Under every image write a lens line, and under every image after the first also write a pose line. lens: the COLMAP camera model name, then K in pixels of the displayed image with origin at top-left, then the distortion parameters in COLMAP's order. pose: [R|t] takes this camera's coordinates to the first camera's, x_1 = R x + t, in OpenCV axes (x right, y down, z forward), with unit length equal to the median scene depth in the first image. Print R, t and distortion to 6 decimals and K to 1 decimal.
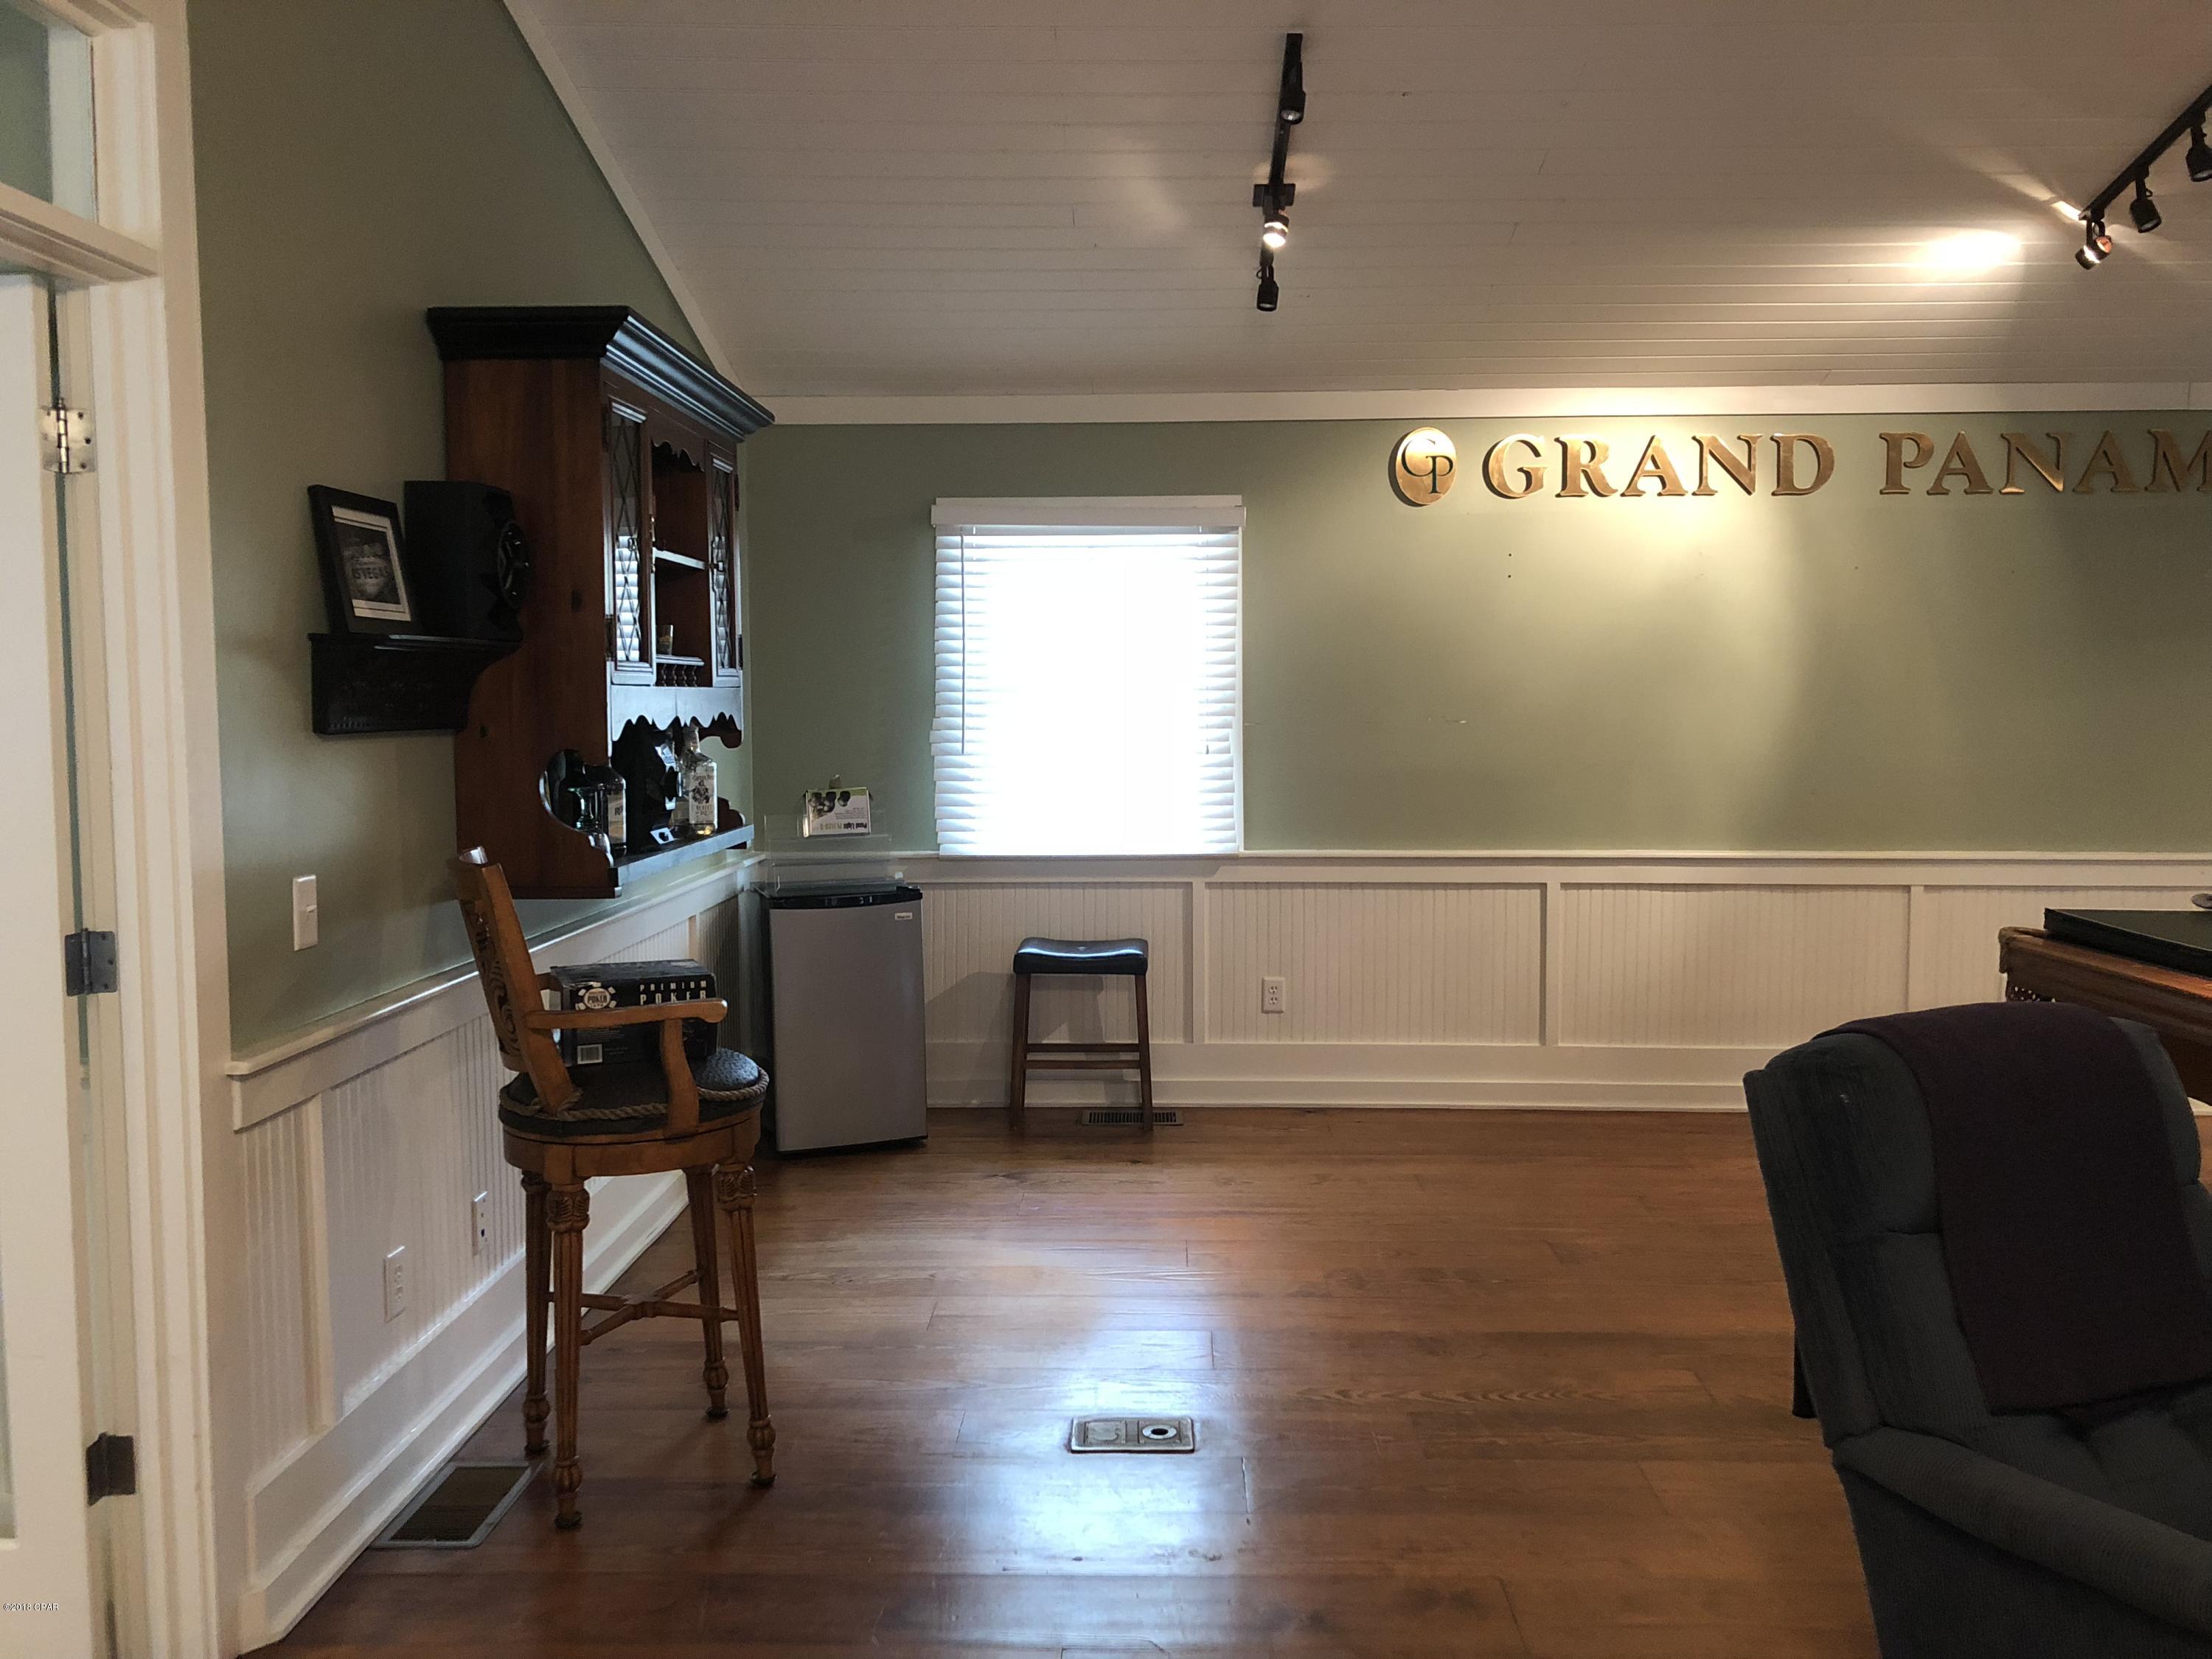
lens RADIAL K [[1830.1, 0, 1111.3], [0, 1830.1, 825.7], [0, 0, 1]] dist [0.042235, -0.040549]
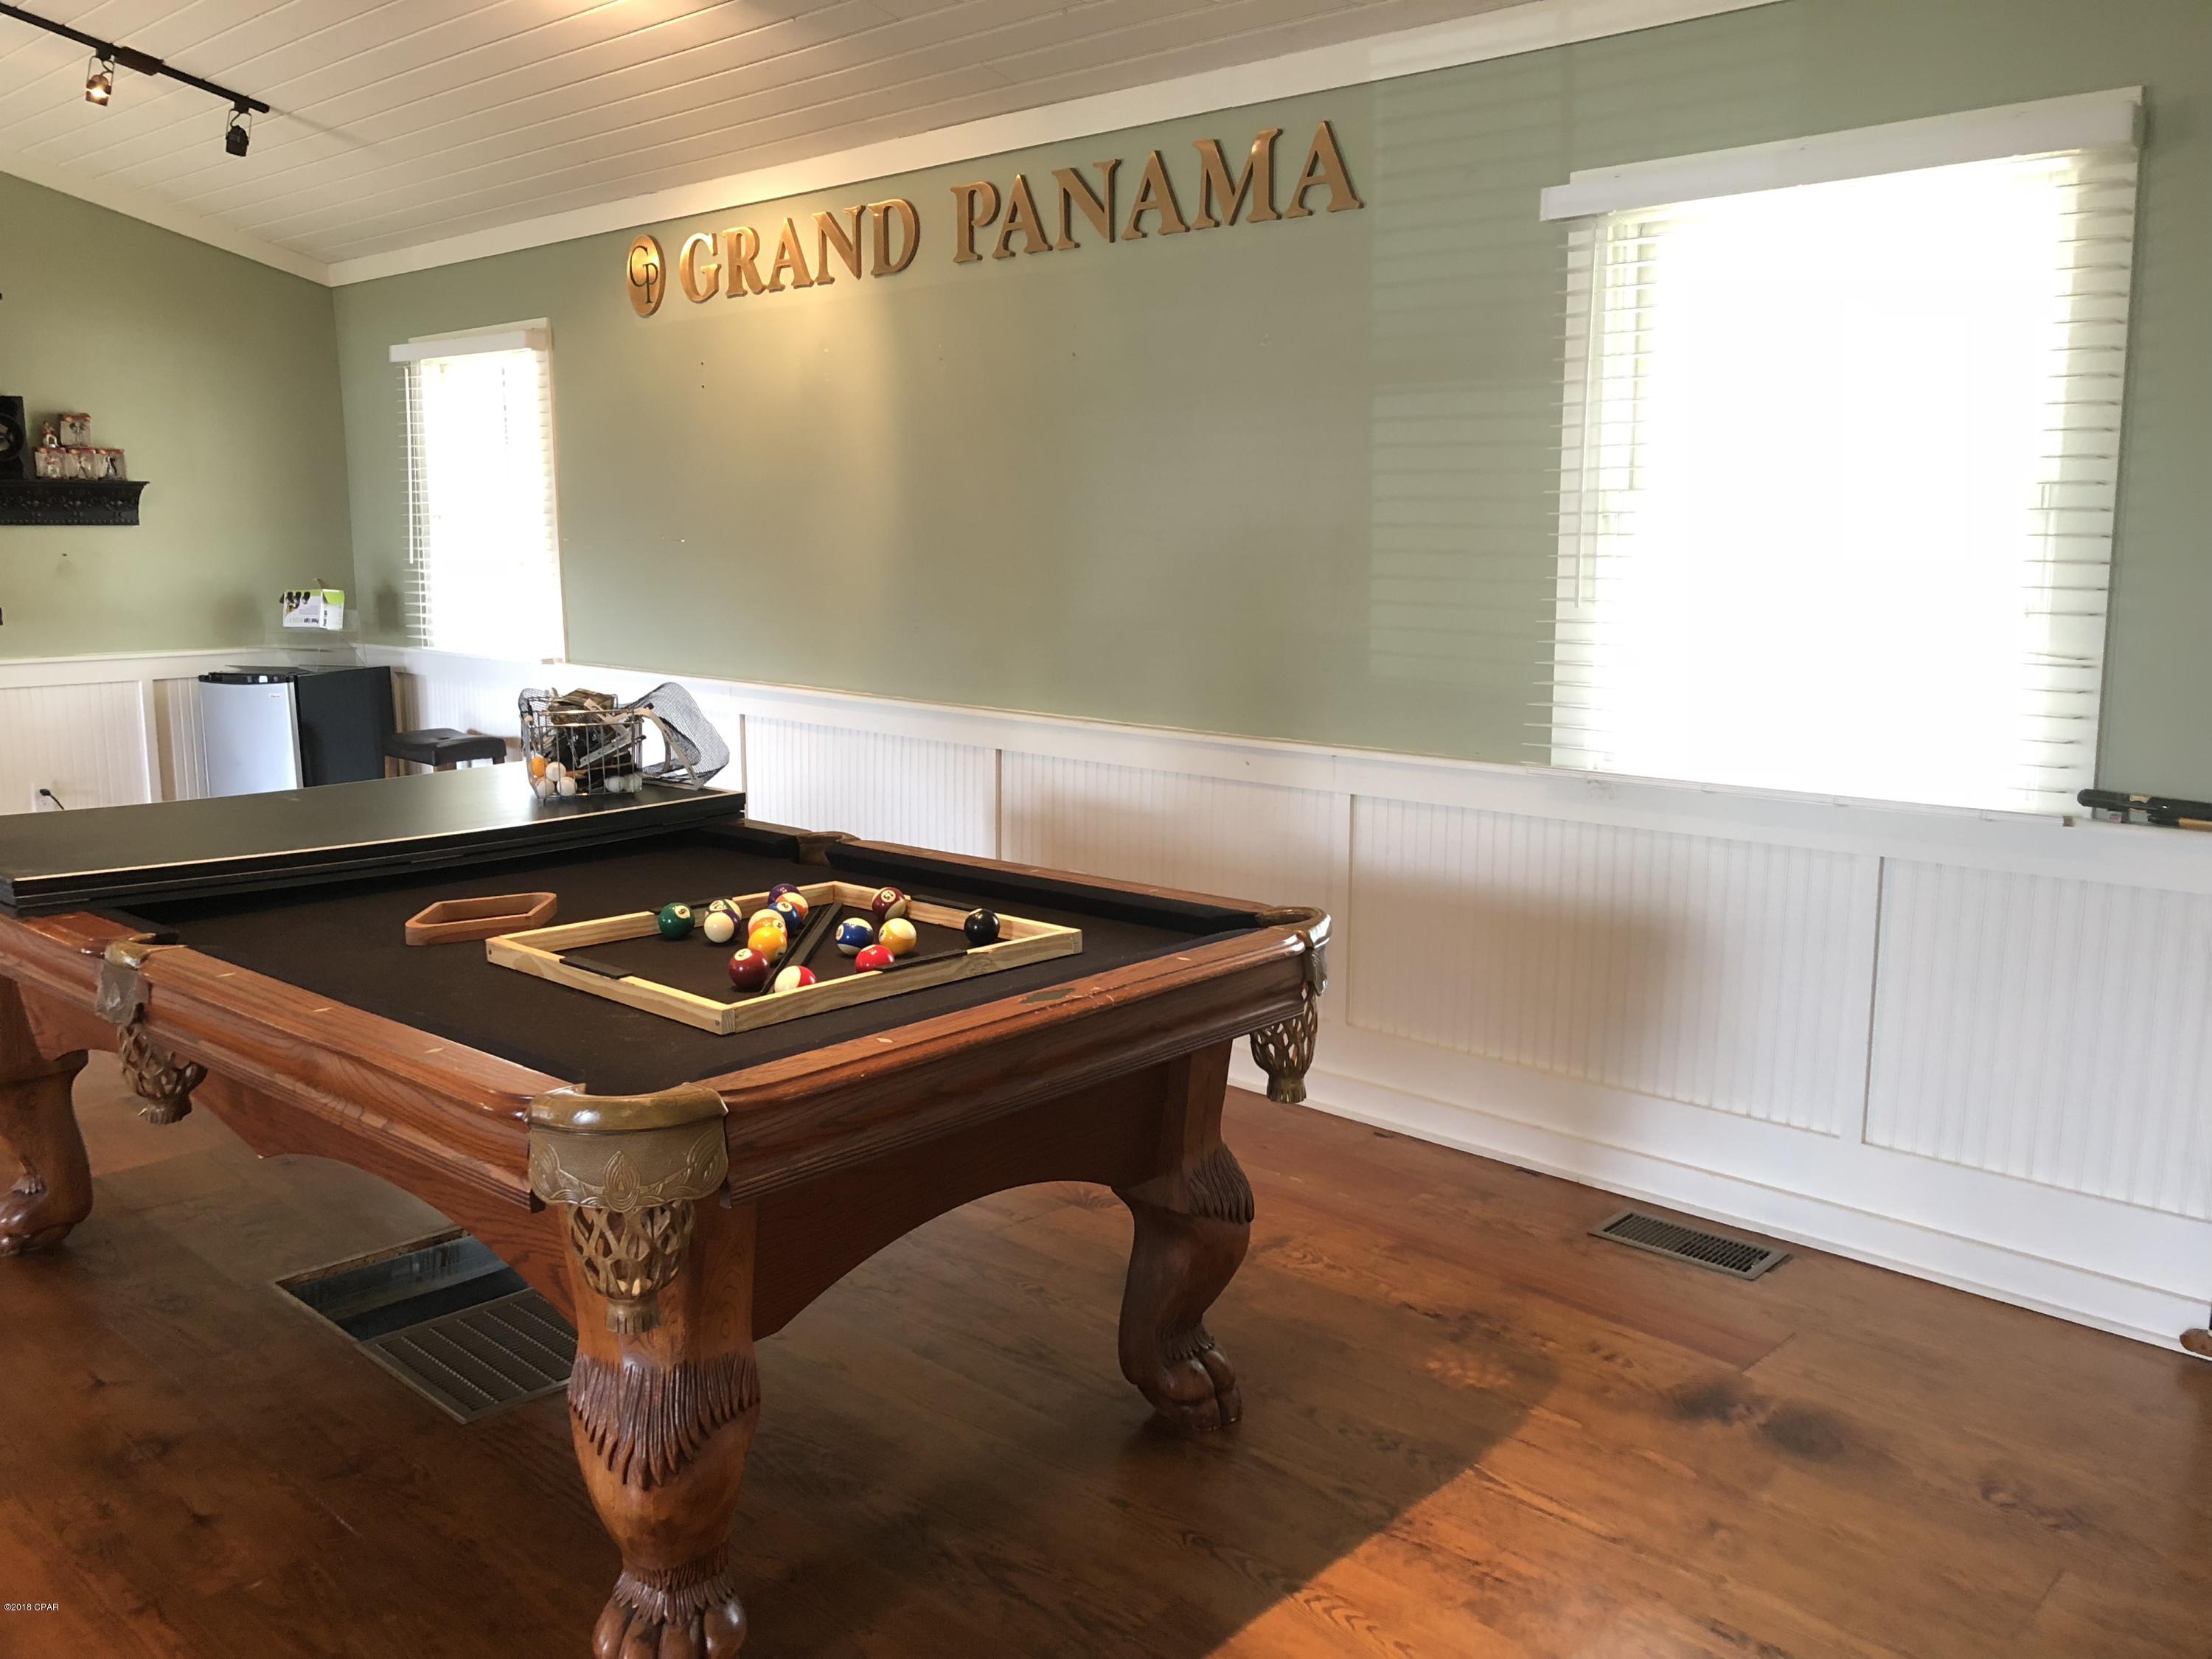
lens RADIAL K [[1830.1, 0, 1103.4], [0, 1830.1, 815.3], [0, 0, 1]] dist [0.042235, -0.040549]
pose [[0.733736, 0.105388, -0.671211, 1.043801], [-0.047954, 0.993466, 0.103565, -0.022595], [0.677740, -0.043802, 0.733996, 0.428441]]
